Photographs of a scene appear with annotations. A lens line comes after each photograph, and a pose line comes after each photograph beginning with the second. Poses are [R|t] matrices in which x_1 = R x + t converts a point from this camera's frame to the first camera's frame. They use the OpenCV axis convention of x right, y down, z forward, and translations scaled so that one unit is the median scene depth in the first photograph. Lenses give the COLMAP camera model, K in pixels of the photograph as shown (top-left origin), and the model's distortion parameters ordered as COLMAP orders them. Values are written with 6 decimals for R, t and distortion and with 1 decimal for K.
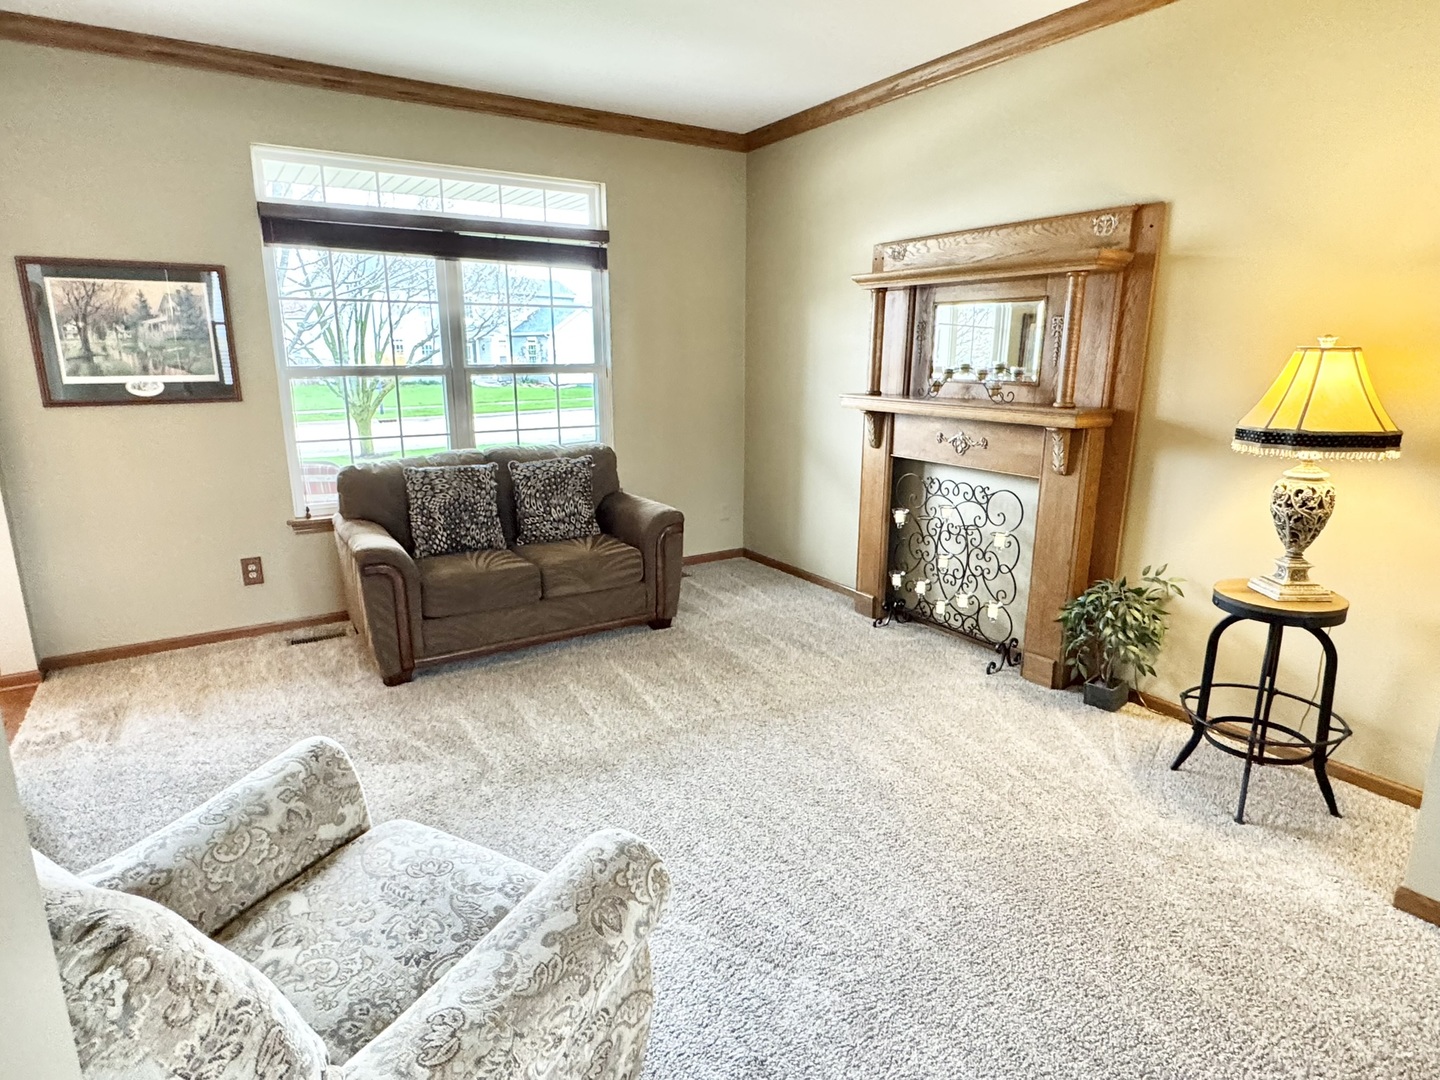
lens RADIAL K [[785.9, 0, 714.7], [0, 785.9, 540.0], [0, 0, 1]] dist [-0.004039, 0.000099]
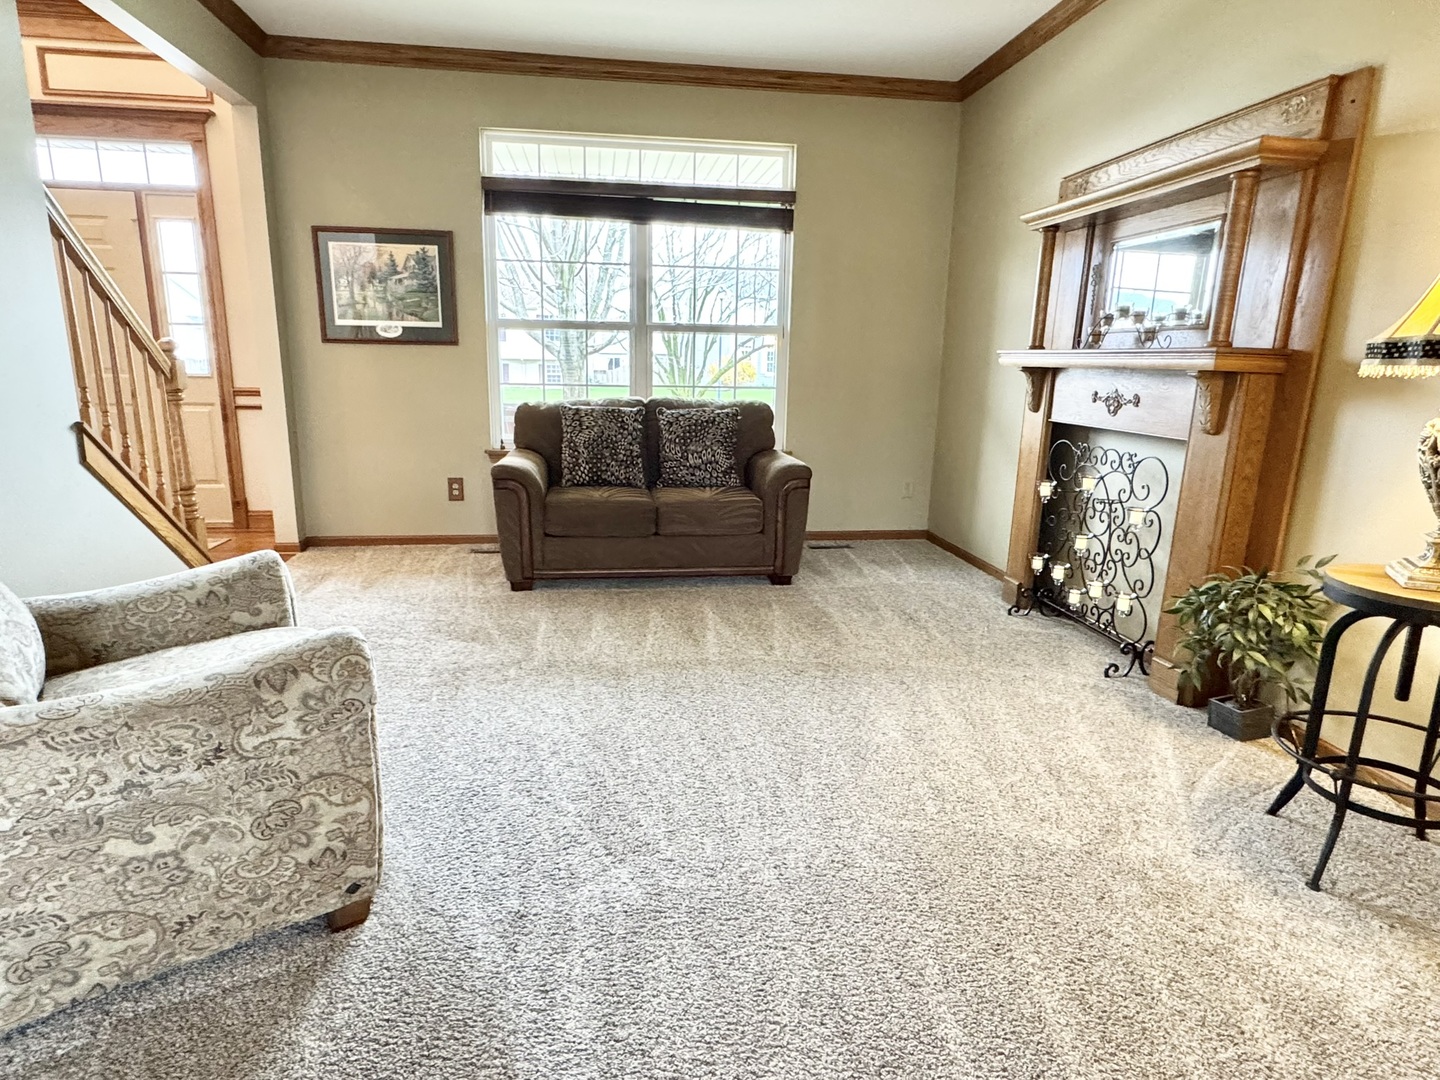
lens RADIAL K [[785.9, 0, 714.7], [0, 785.9, 540.0], [0, 0, 1]] dist [-0.004039, 0.000099]
pose [[0.910691, 0.109770, -0.398236, 0.275241], [-0.115444, 0.993266, 0.009785, 0.064159], [0.396628, 0.037063, 0.917231, 0.068049]]
